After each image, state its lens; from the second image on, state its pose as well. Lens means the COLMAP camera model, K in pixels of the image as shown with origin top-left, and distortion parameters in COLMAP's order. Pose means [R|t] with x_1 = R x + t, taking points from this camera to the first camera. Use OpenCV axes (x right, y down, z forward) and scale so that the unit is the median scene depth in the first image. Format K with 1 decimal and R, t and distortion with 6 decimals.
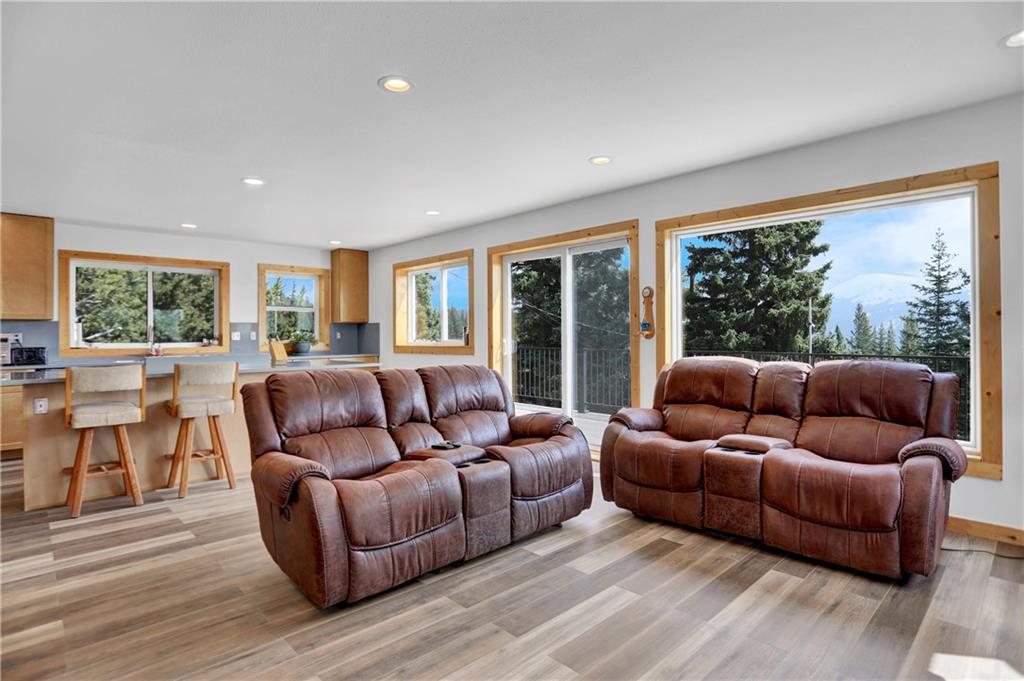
lens RADIAL K [[527.9, 0, 510.5], [0, 527.9, 340.1], [0, 0, 1]] dist [-0.040536, 0.005179]
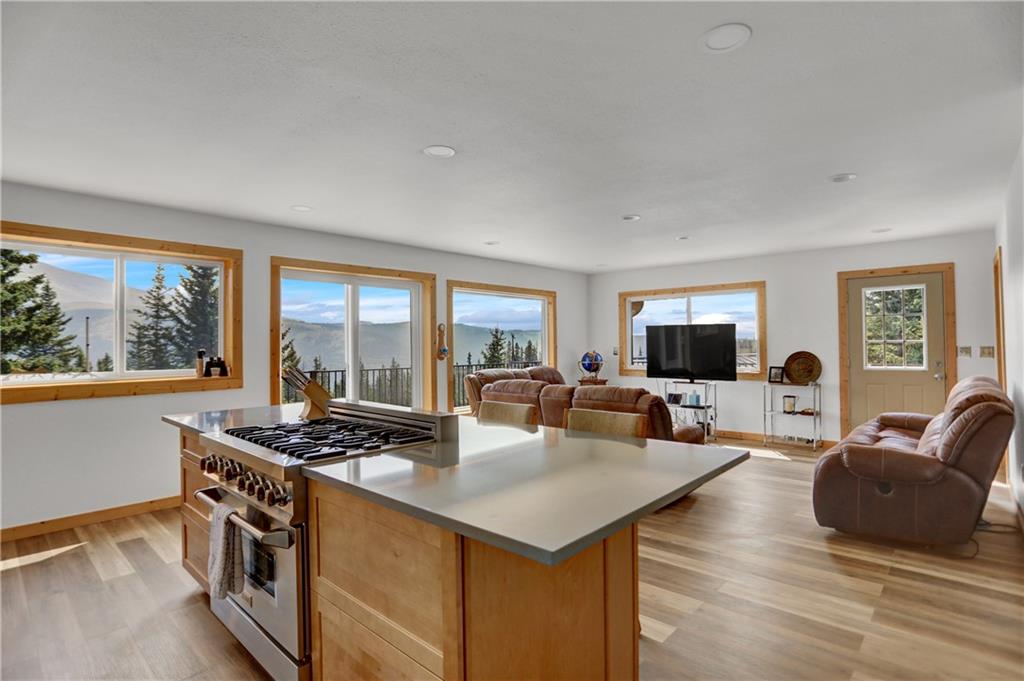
lens RADIAL K [[527.9, 0, 508.5], [0, 527.9, 340.7], [0, 0, 1]] dist [-0.040536, 0.005179]
pose [[-0.072119, 0.017891, 0.997236, -0.789965], [0.018470, 0.999692, -0.016599, -0.017986], [-0.997225, 0.017222, -0.072427, 0.617338]]
